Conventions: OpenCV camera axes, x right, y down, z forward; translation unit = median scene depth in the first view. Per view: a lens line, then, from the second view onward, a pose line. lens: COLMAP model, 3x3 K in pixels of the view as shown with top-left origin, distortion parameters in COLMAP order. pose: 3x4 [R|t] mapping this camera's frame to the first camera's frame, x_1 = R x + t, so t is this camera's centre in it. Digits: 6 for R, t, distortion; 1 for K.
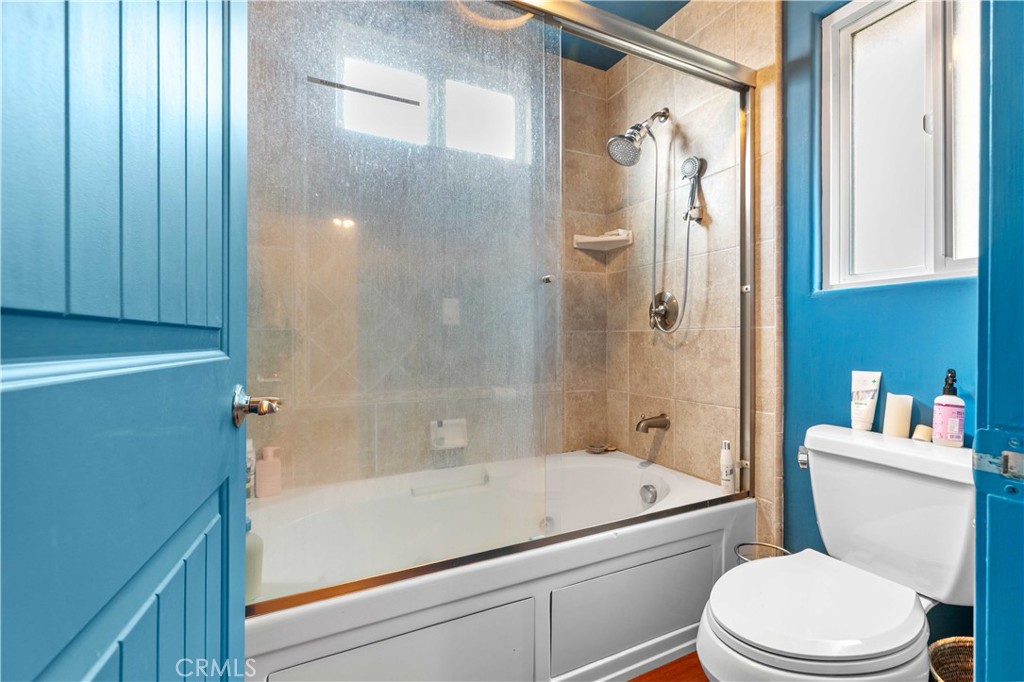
lens RADIAL K [[457.6, 0, 512.0], [0, 457.6, 341.0], [0, 0, 1]] dist [0.000259, -0.000046]
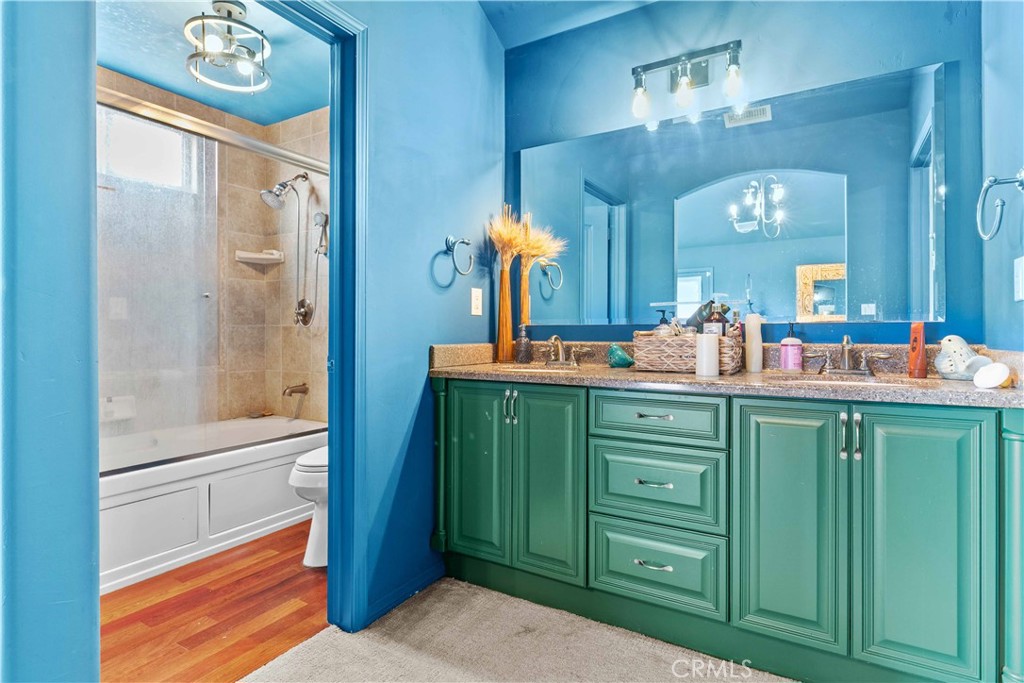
lens RADIAL K [[516.1, 0, 517.8], [0, 516.1, 333.1], [0, 0, 1]] dist [0.001875, 0.000251]
pose [[0.829851, 0.000376, 0.557984, -0.019220], [-0.000491, 1.000000, 0.000057, 0.000271], [-0.557984, -0.000322, 0.829852, -0.710507]]
